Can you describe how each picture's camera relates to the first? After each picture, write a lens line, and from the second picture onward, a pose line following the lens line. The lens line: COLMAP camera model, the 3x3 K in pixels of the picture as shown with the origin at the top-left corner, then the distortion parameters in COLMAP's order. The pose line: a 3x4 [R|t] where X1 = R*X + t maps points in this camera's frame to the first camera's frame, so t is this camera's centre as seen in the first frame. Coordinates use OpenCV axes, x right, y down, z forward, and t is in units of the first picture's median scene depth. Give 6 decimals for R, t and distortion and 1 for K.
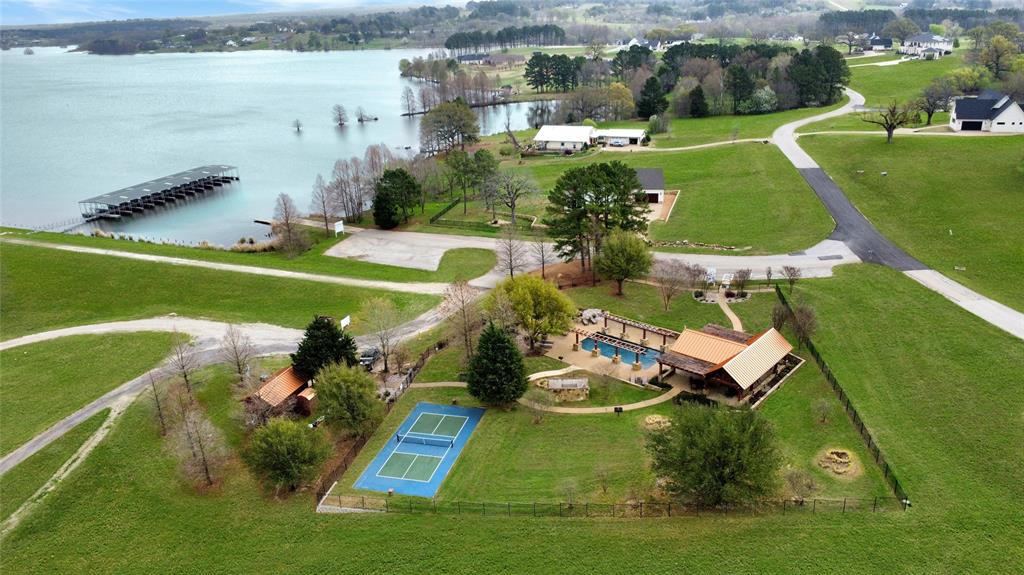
lens RADIAL K [[747.5, 0, 512.0], [0, 747.5, 287.5], [0, 0, 1]] dist [-0.012854, -0.026803]
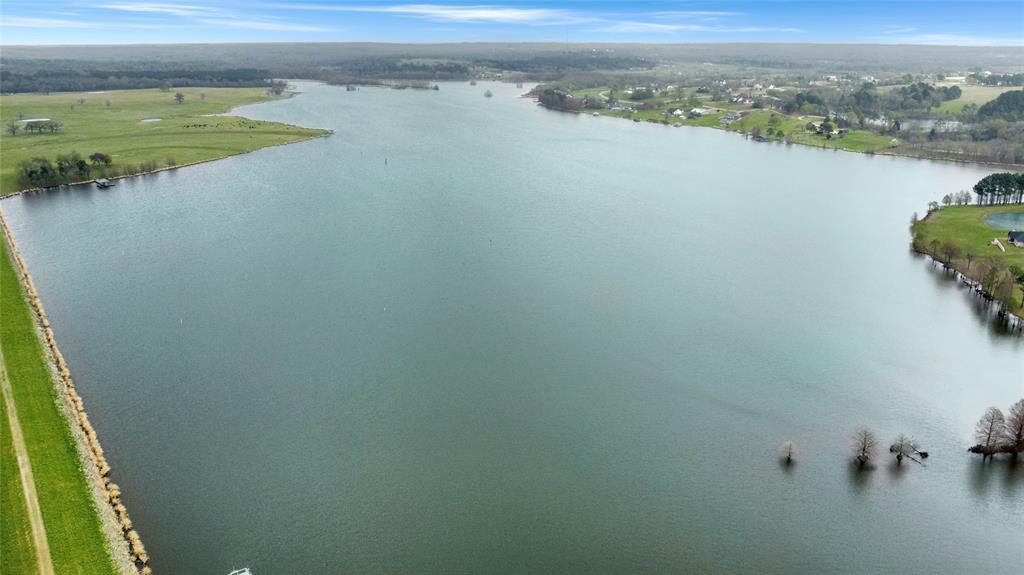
lens RADIAL K [[747.5, 0, 512.0], [0, 747.5, 287.5], [0, 0, 1]] dist [-0.012854, -0.026803]
pose [[0.854721, 0.205973, -0.476473, -0.408275], [-0.216589, 0.975696, 0.033254, -0.592354], [0.471743, 0.074776, 0.878560, 0.668991]]
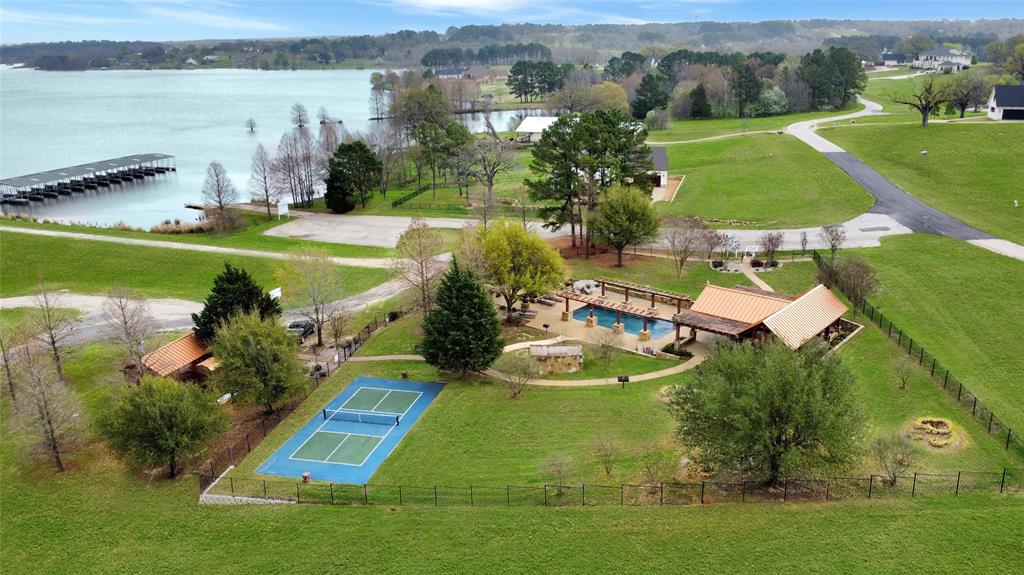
lens RADIAL K [[801.6, 0, 512.0], [0, 801.6, 287.5], [0, 0, 1]] dist [-0.023159, -0.010281]
pose [[0.999535, 0.016528, 0.025639, 0.004699], [-0.014832, 0.997775, -0.064997, 0.062023], [-0.026657, 0.064587, 0.997556, 0.099001]]
